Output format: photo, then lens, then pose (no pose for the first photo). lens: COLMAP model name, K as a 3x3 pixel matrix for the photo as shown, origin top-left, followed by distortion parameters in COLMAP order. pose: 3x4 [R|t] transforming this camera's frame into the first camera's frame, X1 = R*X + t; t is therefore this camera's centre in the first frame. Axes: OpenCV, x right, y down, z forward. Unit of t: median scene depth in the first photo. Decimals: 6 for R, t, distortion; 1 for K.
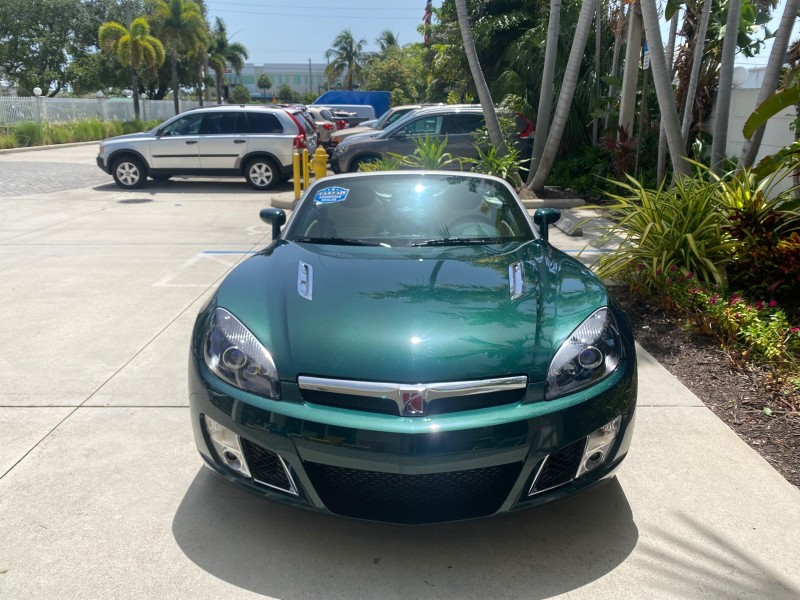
lens RADIAL K [[652.6, 0, 396.1], [0, 652.6, 298.2], [0, 0, 1]] dist [0.009740, -0.019029]
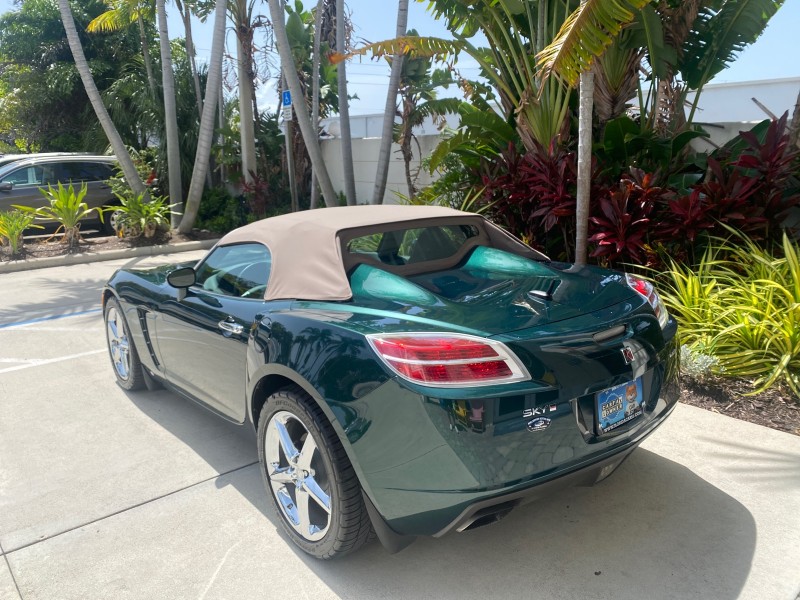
lens RADIAL K [[617.4, 0, 401.0], [0, 617.4, 297.2], [0, 0, 1]] dist [0.003597, -0.007877]
pose [[0.754050, -0.154313, 0.638433, -0.137801], [0.192051, 0.981330, 0.010362, -0.009292], [-0.628112, 0.114798, 0.769608, 0.039402]]
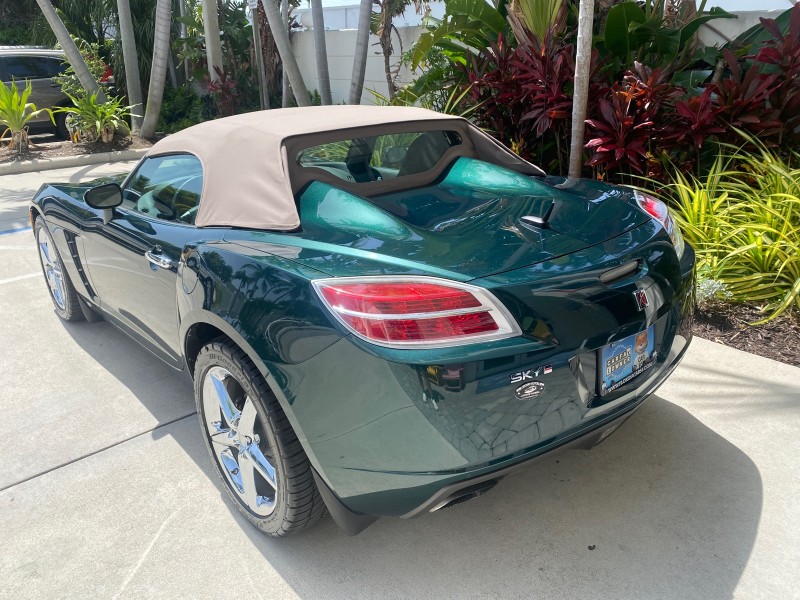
lens RADIAL K [[617.4, 0, 404.8], [0, 617.4, 296.3], [0, 0, 1]] dist [0.003597, -0.007877]
pose [[0.734461, -0.253403, 0.629566, -0.111650], [0.194431, 0.967356, 0.162539, -0.012618], [-0.650203, 0.003028, 0.759755, 0.060877]]
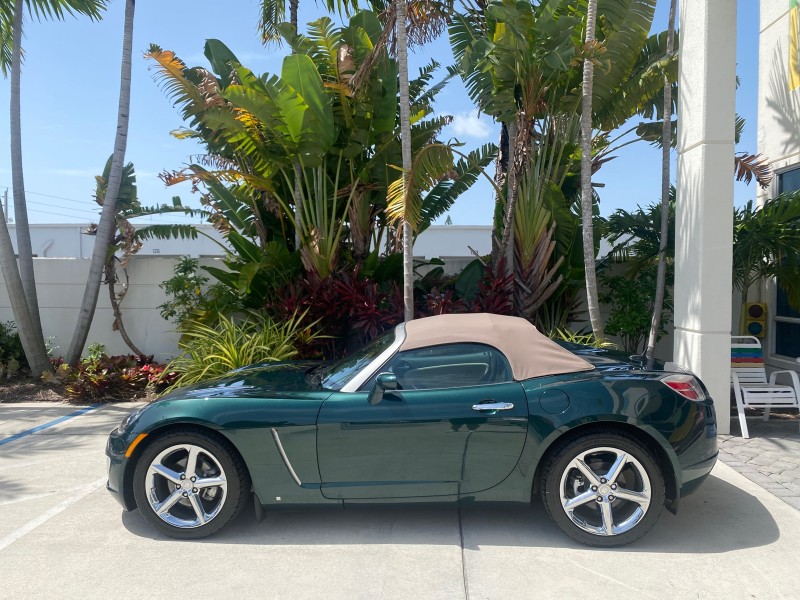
lens RADIAL K [[617.4, 0, 400.9], [0, 617.4, 298.3], [0, 0, 1]] dist [0.003597, -0.007877]
pose [[0.047910, -0.030696, 0.998380, -0.307236], [0.273827, 0.961639, 0.016426, -0.066132], [-0.960585, 0.272597, 0.054478, 0.235648]]
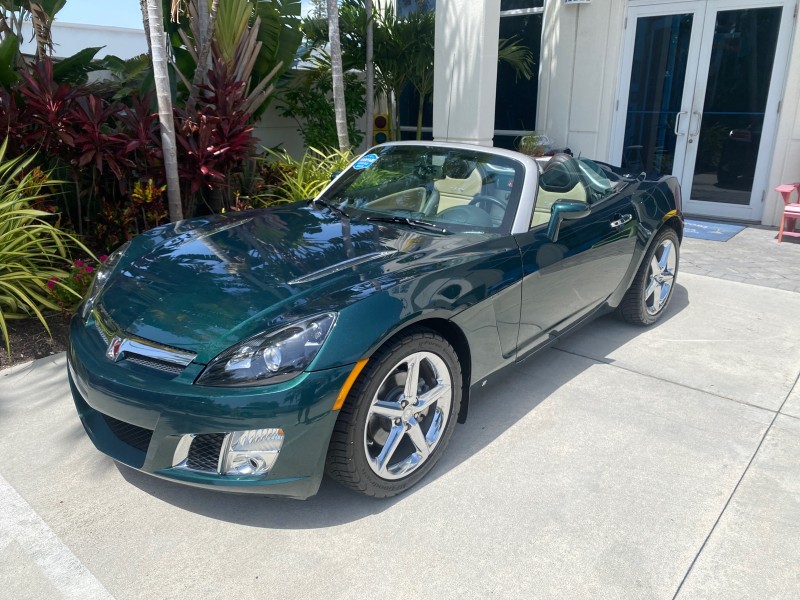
lens RADIAL K [[617.4, 0, 400.0], [0, 617.4, 300.7], [0, 0, 1]] dist [0.003597, -0.007877]
pose [[-0.757720, -0.208043, 0.618530, -0.147646], [0.173496, 0.849489, 0.498264, -0.120540], [-0.629095, 0.484857, -0.607580, 0.447499]]
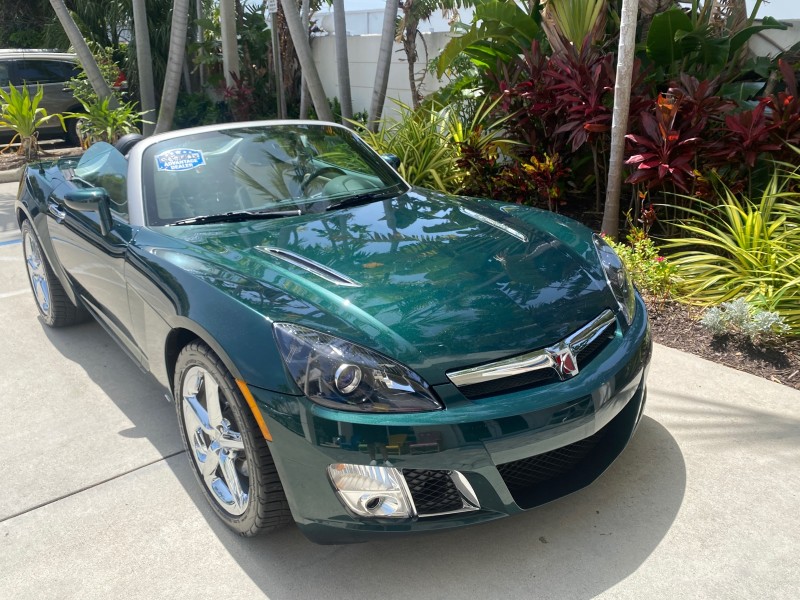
lens RADIAL K [[652.6, 0, 398.5], [0, 652.6, 299.4], [0, 0, 1]] dist [0.009740, -0.019029]
pose [[0.762404, -0.222458, 0.607662, -0.110127], [0.177908, 0.974923, 0.133696, -0.014984], [-0.622165, 0.006178, 0.782862, 0.065931]]
